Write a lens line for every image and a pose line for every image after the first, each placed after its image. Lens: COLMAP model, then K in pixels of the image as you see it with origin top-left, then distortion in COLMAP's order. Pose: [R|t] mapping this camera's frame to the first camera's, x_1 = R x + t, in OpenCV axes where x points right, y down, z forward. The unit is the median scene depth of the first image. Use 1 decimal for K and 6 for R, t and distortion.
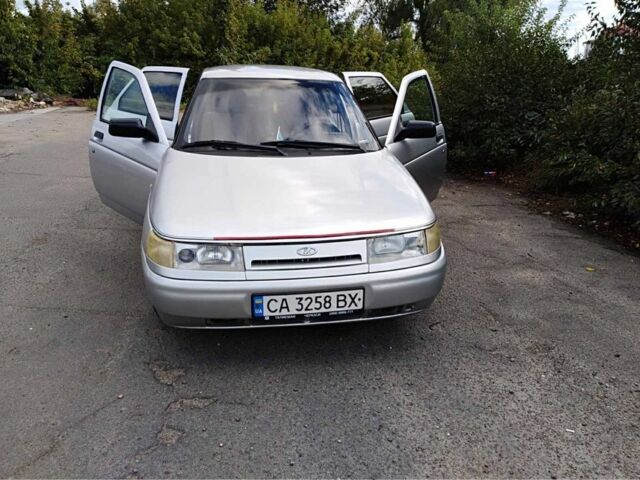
lens RADIAL K [[509.1, 0, 324.4], [0, 509.1, 241.1], [0, 0, 1]] dist [0.040636, -0.050002]
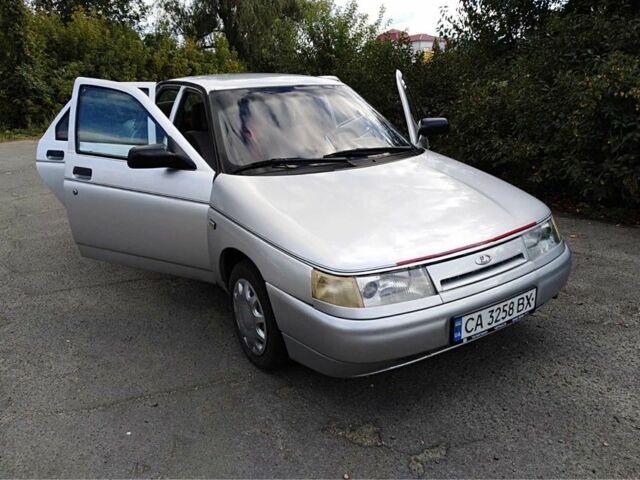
lens RADIAL K [[509.1, 0, 319.9], [0, 509.1, 237.9], [0, 0, 1]] dist [0.040636, -0.050002]
pose [[0.922503, -0.166839, 0.348070, -0.606392], [0.174735, 0.984576, 0.008826, -0.076733], [-0.344174, 0.052679, 0.937427, 0.219606]]
